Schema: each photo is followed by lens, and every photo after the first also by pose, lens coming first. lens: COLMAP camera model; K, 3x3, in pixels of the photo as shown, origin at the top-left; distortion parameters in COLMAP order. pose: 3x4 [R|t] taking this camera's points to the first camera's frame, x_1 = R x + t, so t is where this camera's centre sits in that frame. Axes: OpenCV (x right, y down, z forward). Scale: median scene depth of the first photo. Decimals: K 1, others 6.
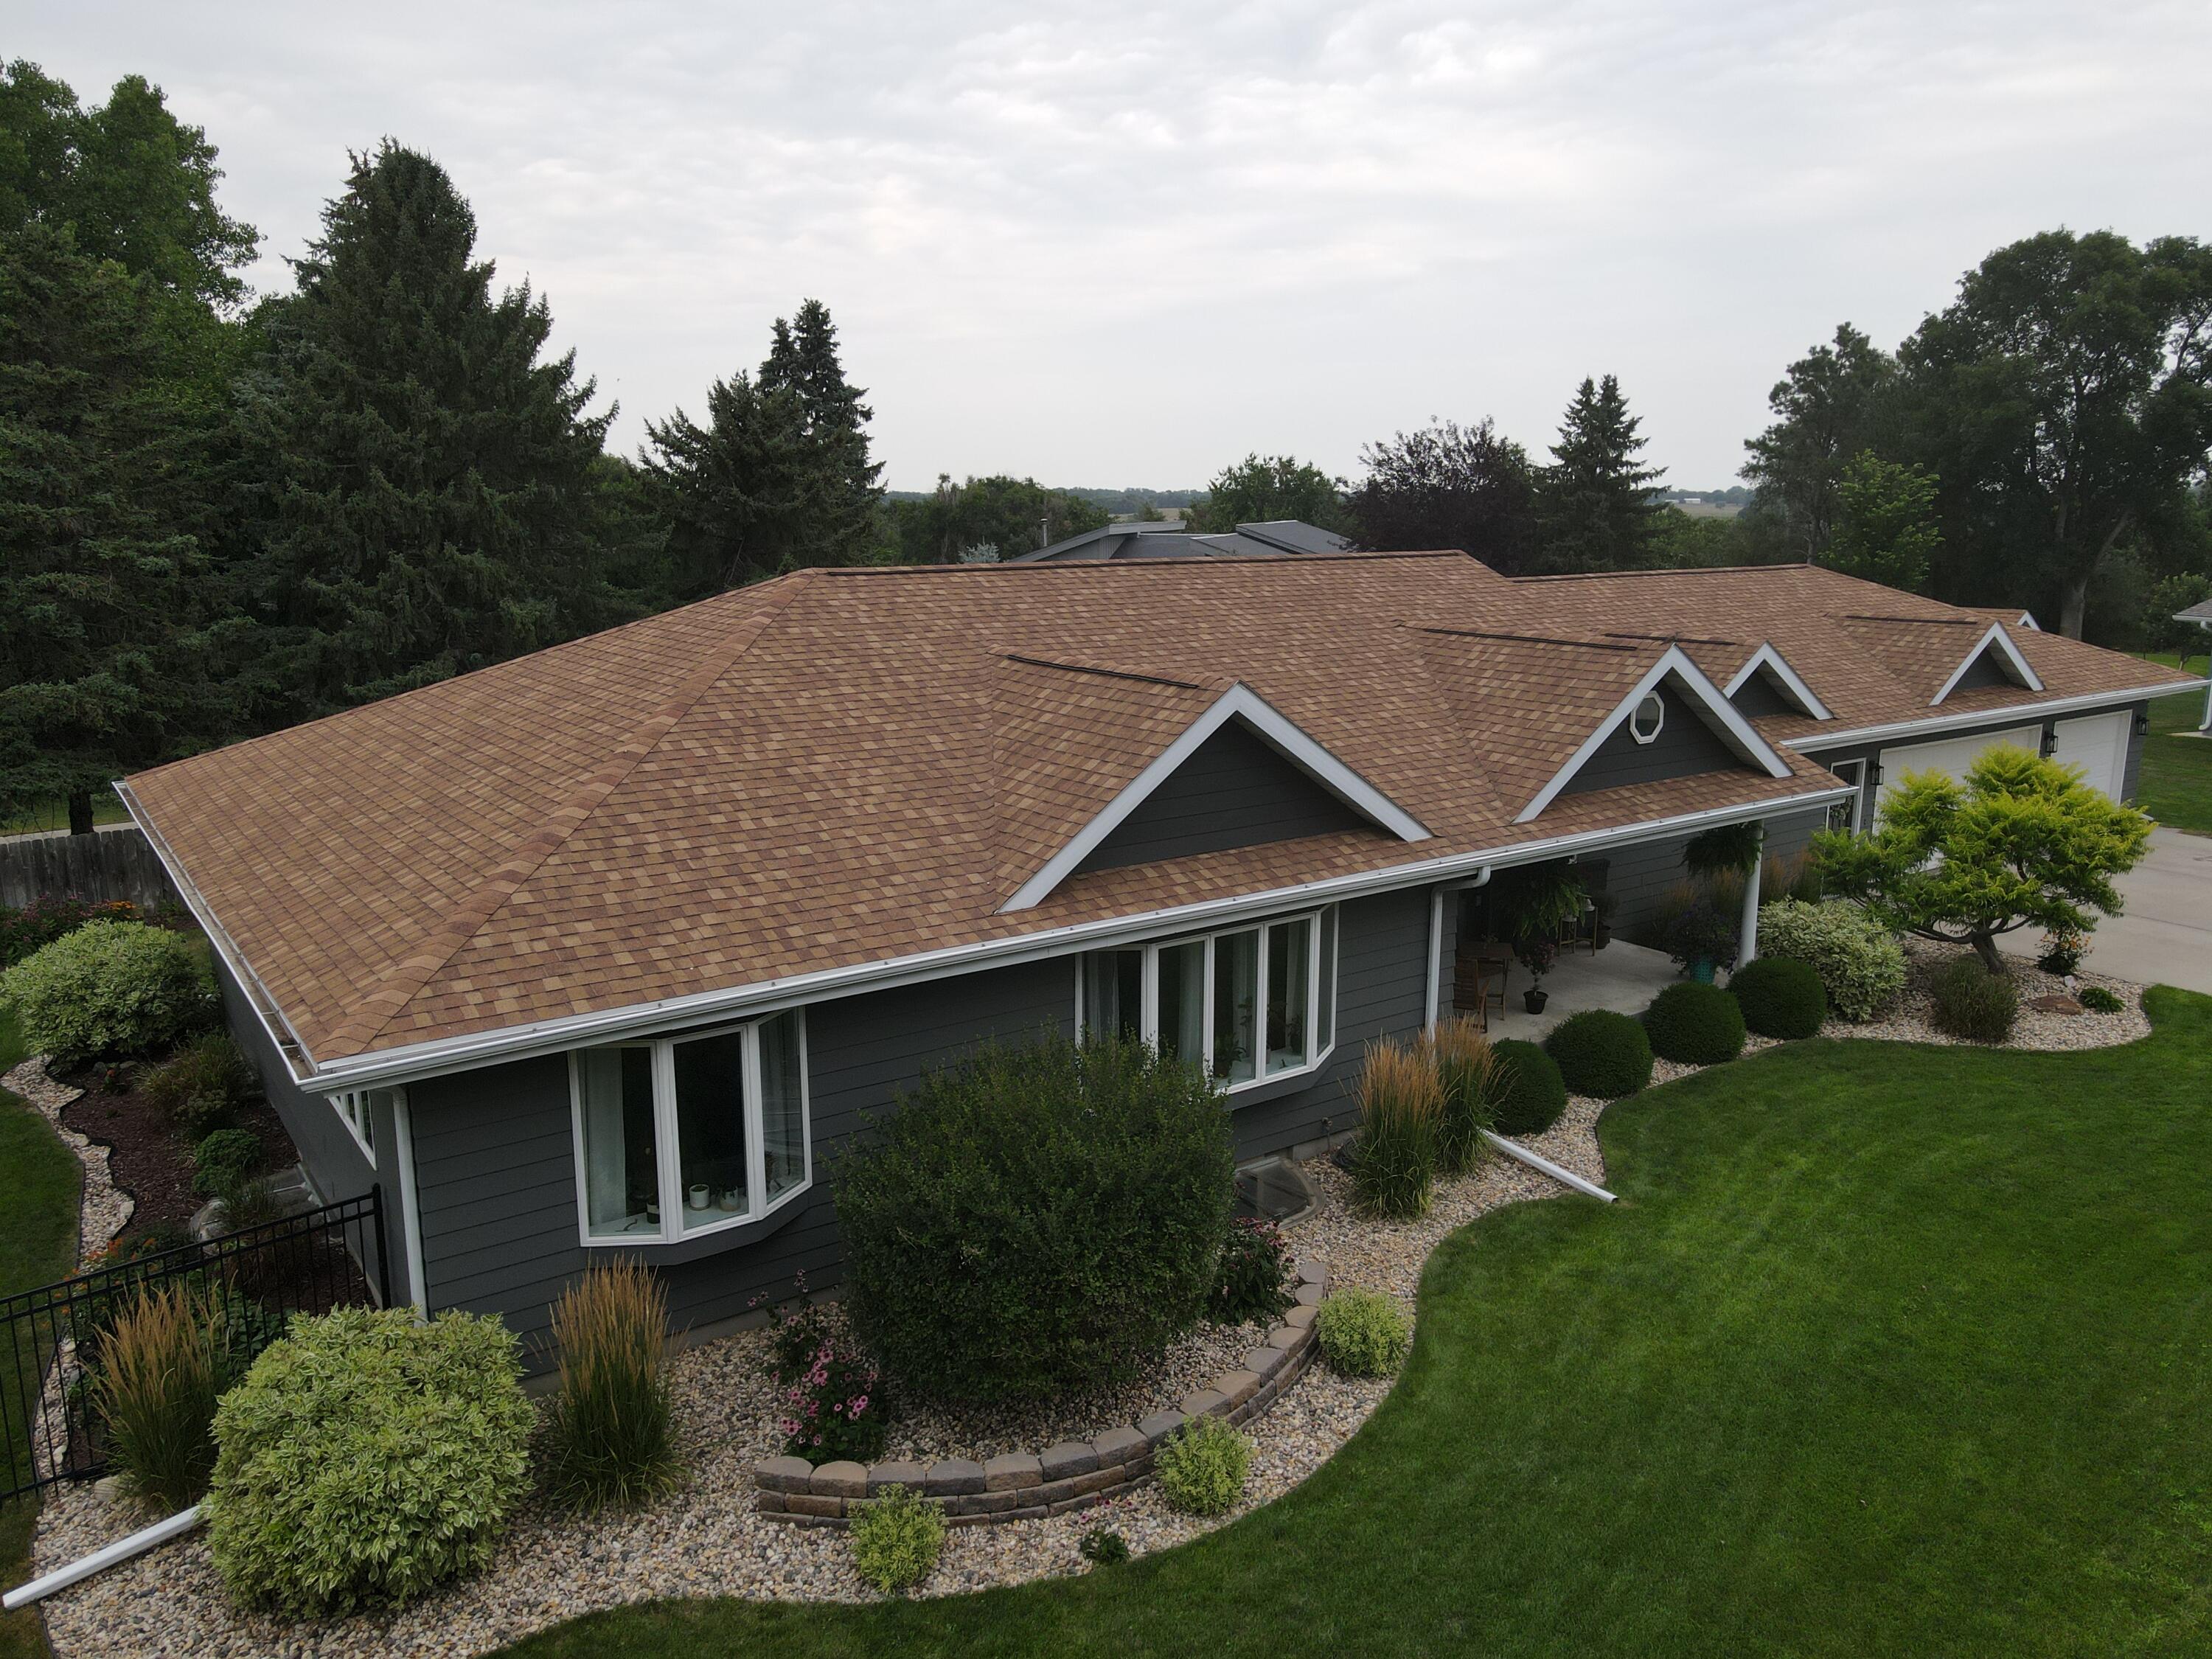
lens RADIAL K [[1612.4, 0, 1106.5], [0, 1612.4, 829.1], [0, 0, 1]] dist [0.017842, -0.005686]
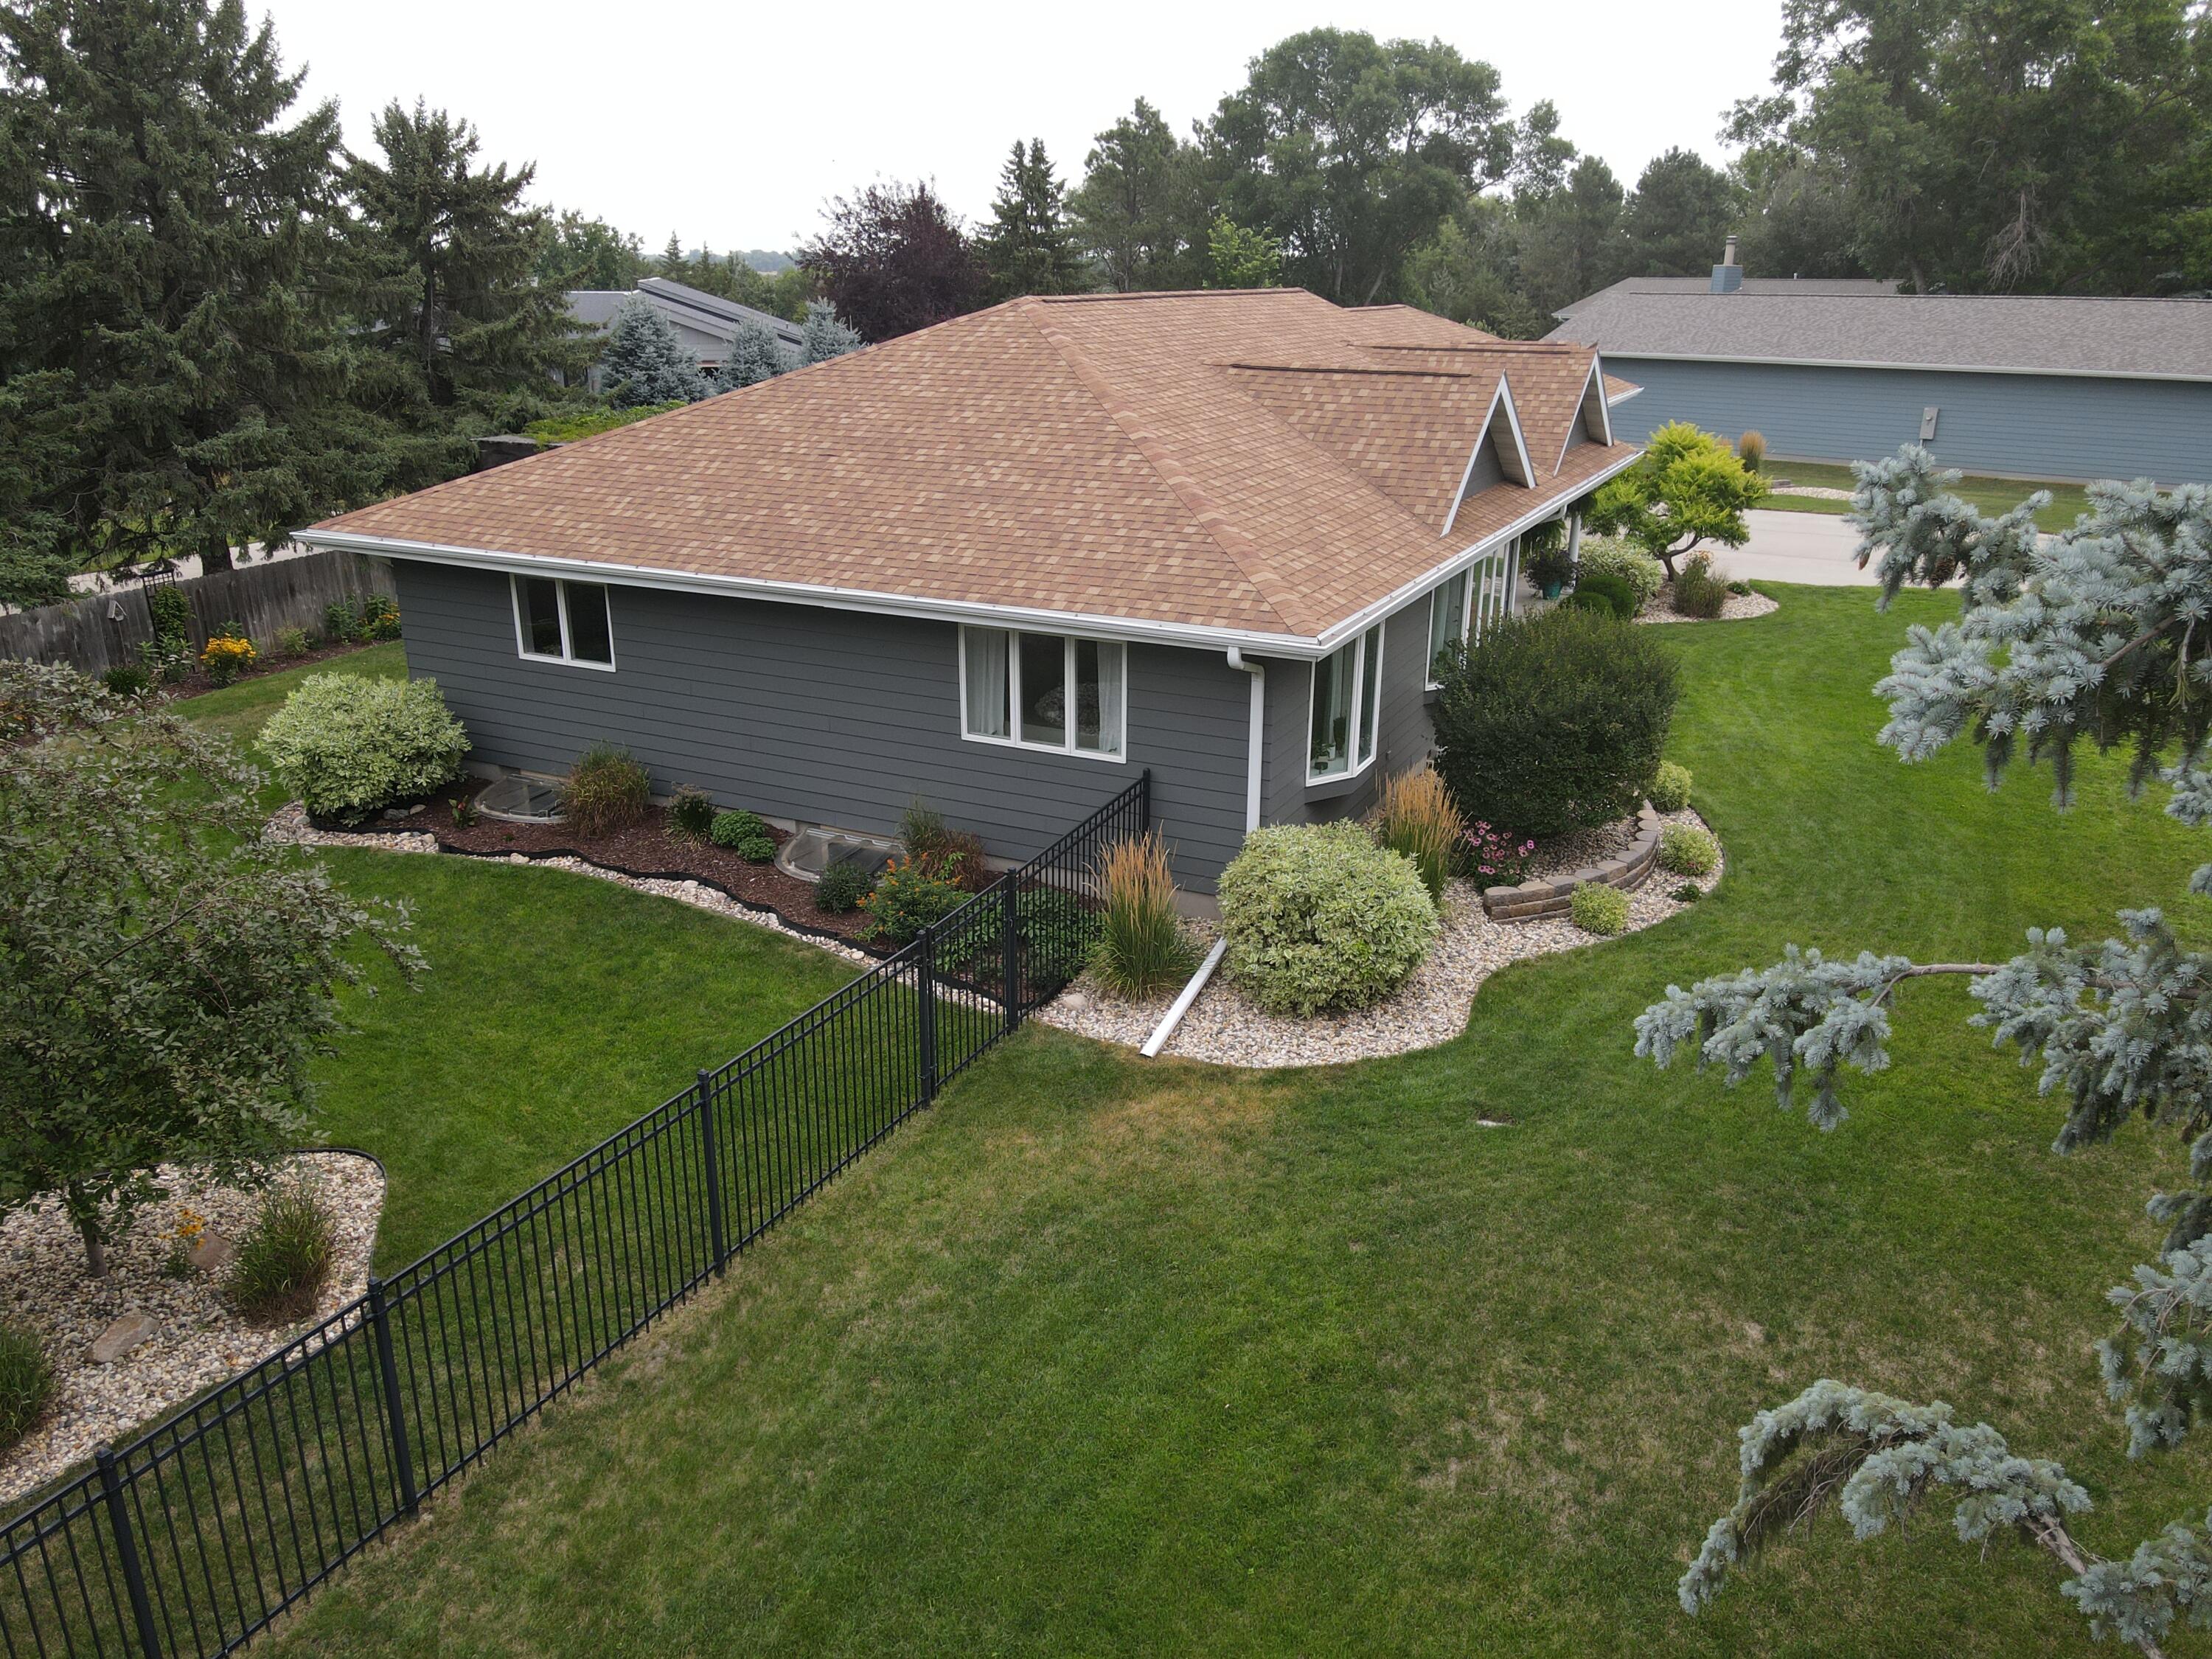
lens RADIAL K [[1612.4, 0, 1102.2], [0, 1612.4, 826.7], [0, 0, 1]] dist [0.017842, -0.005686]
pose [[0.877103, -0.151738, 0.455704, -0.278806], [0.089389, 0.983779, 0.155526, 0.015165], [-0.471911, -0.095677, 0.876439, -0.033312]]
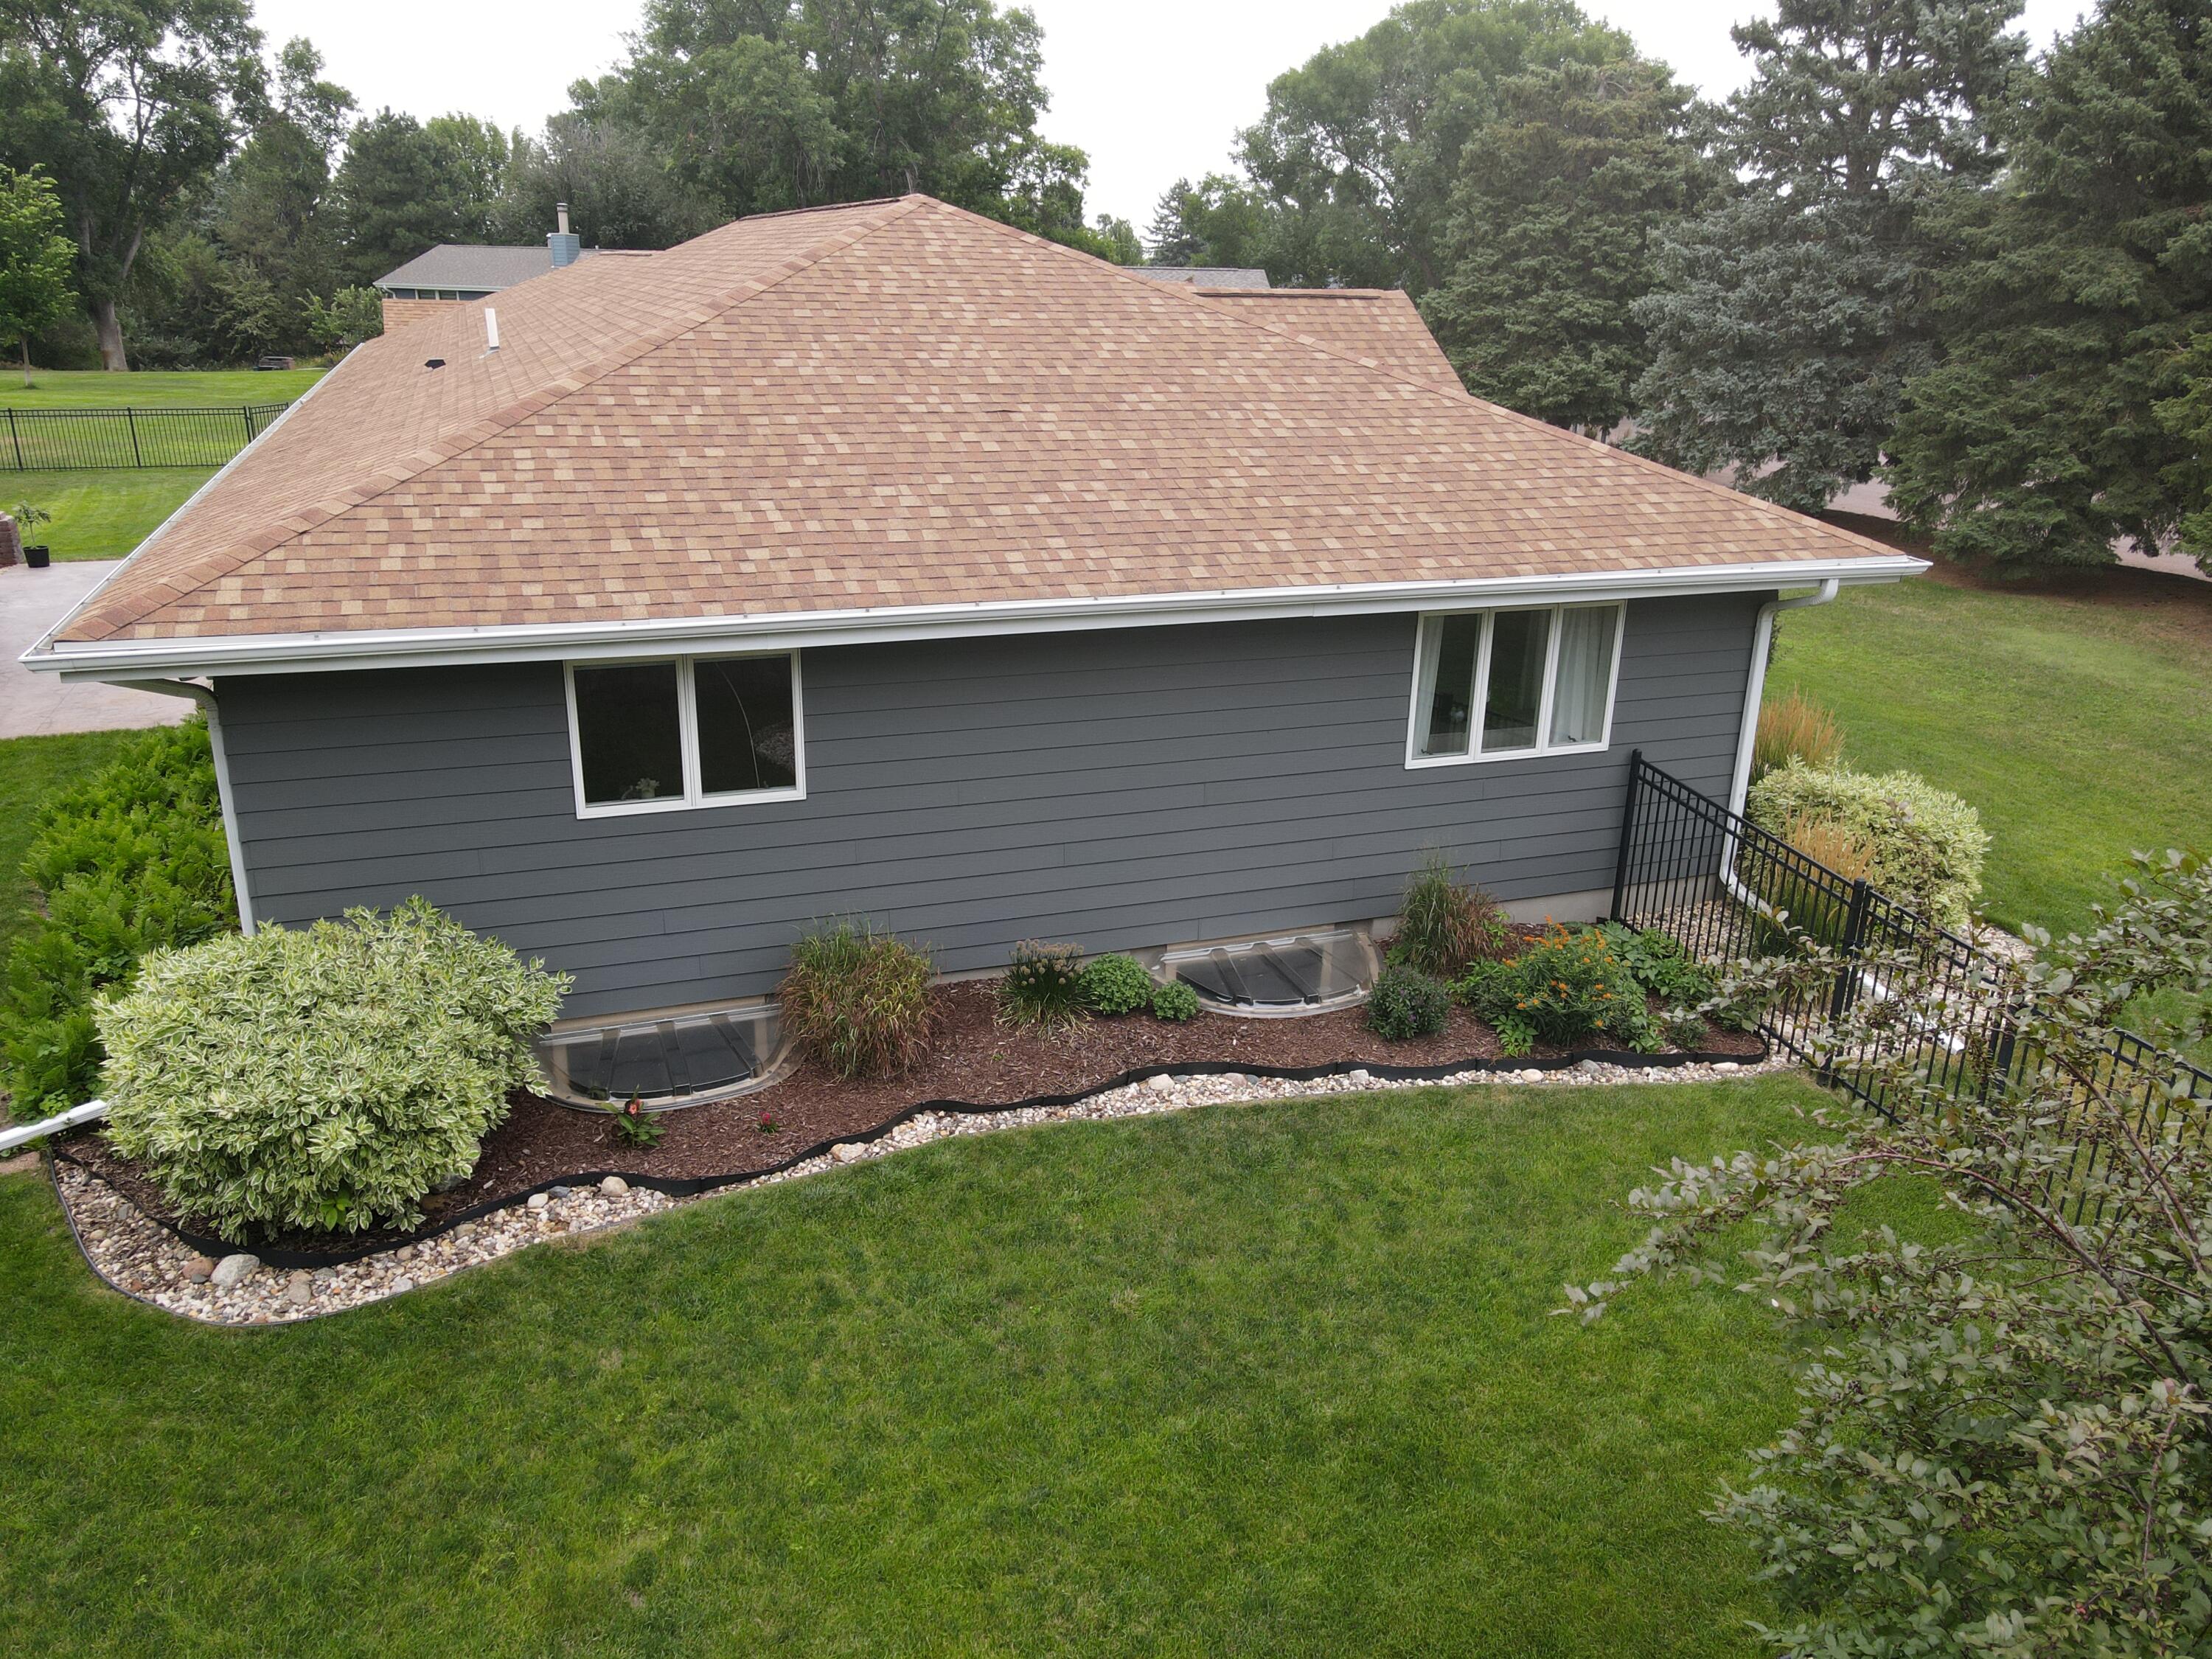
lens RADIAL K [[1612.4, 0, 1107.0], [0, 1612.4, 830.3], [0, 0, 1]] dist [0.017842, -0.005686]
pose [[0.247032, -0.309446, 0.918269, -0.398793], [0.171317, 0.946659, 0.272925, -0.022205], [-0.953743, 0.089894, 0.286868, 0.261633]]
